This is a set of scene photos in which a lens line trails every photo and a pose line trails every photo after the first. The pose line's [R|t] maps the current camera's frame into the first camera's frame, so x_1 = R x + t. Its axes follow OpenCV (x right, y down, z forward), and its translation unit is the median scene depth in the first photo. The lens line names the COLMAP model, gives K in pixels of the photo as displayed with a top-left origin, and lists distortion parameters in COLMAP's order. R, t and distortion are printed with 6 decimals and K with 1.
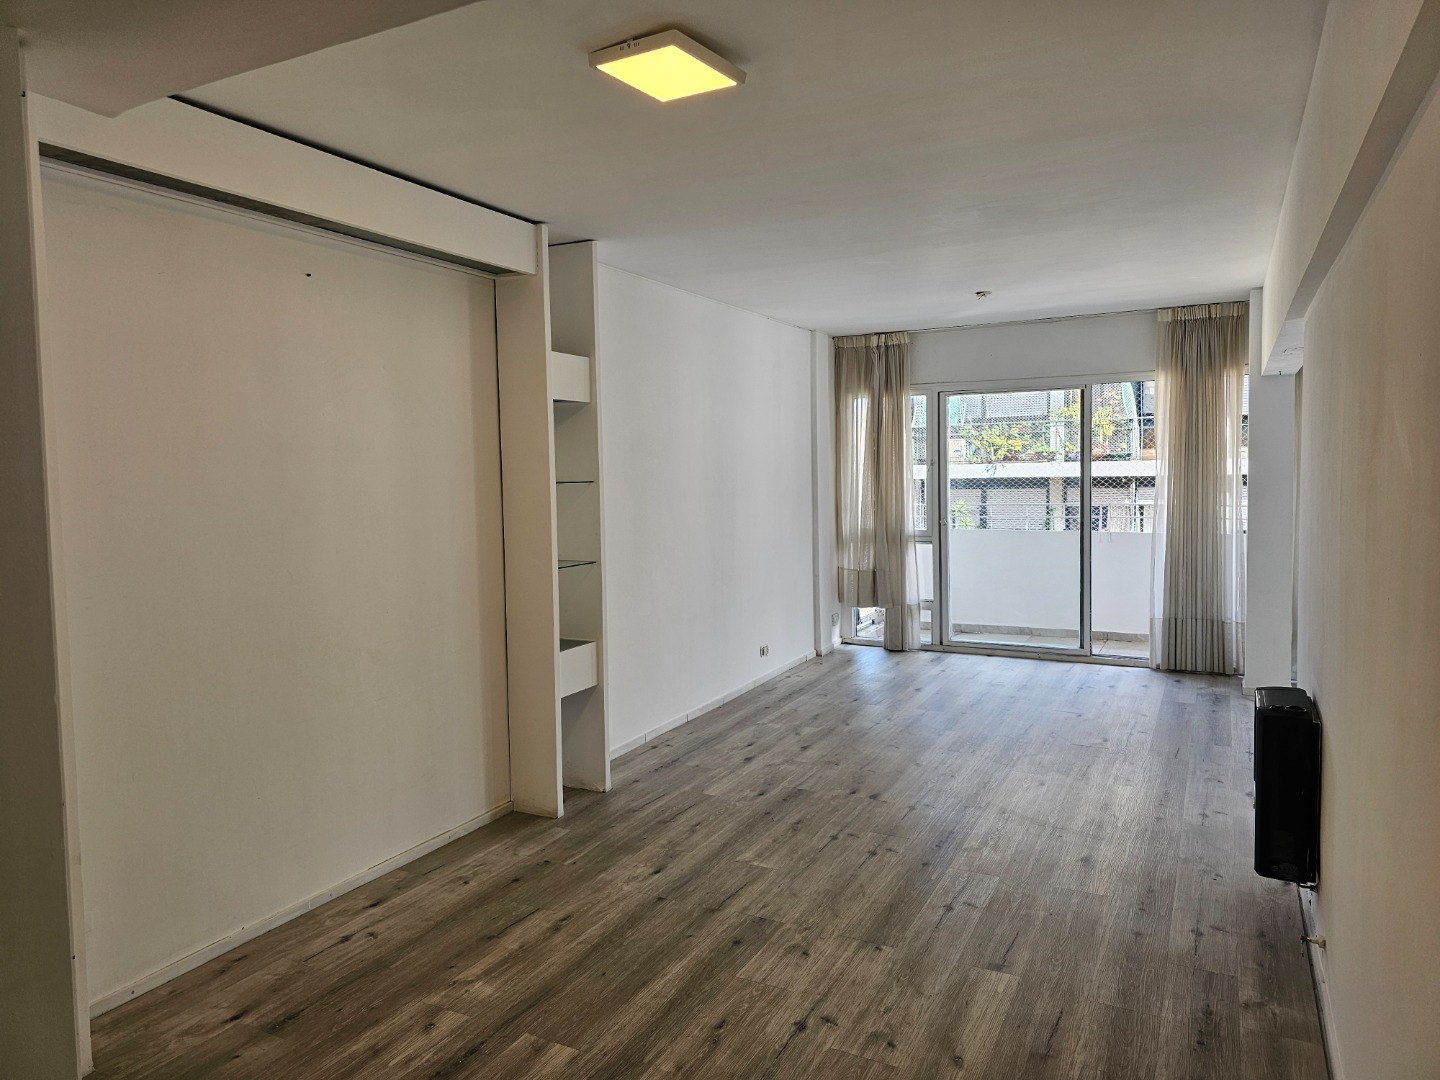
lens RADIAL K [[959.0, 0, 719.1], [0, 959.0, 537.8], [0, 0, 1]] dist [0.035448, -0.010574]
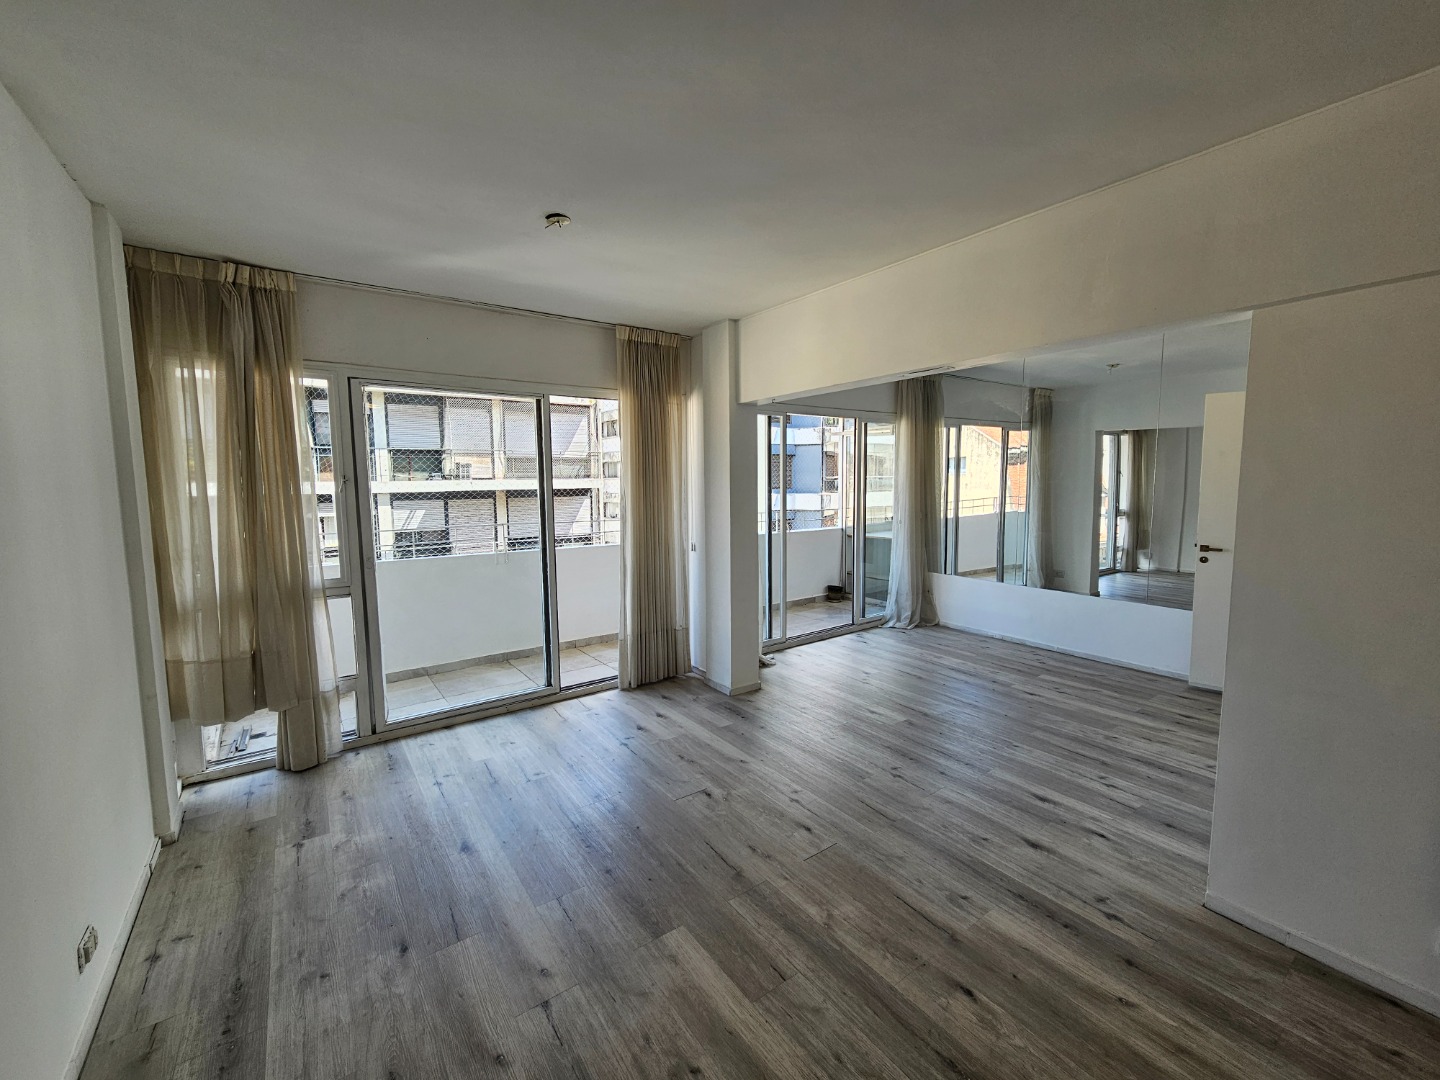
lens RADIAL K [[590.6, 0, 716.7], [0, 590.6, 531.8], [0, 0, 1]] dist [-0.000911, -0.000333]
pose [[0.451691, -0.065705, 0.889752, -0.053562], [0.063581, 0.997119, 0.041357, -0.060954], [-0.889906, 0.037890, 0.454568, 0.842764]]
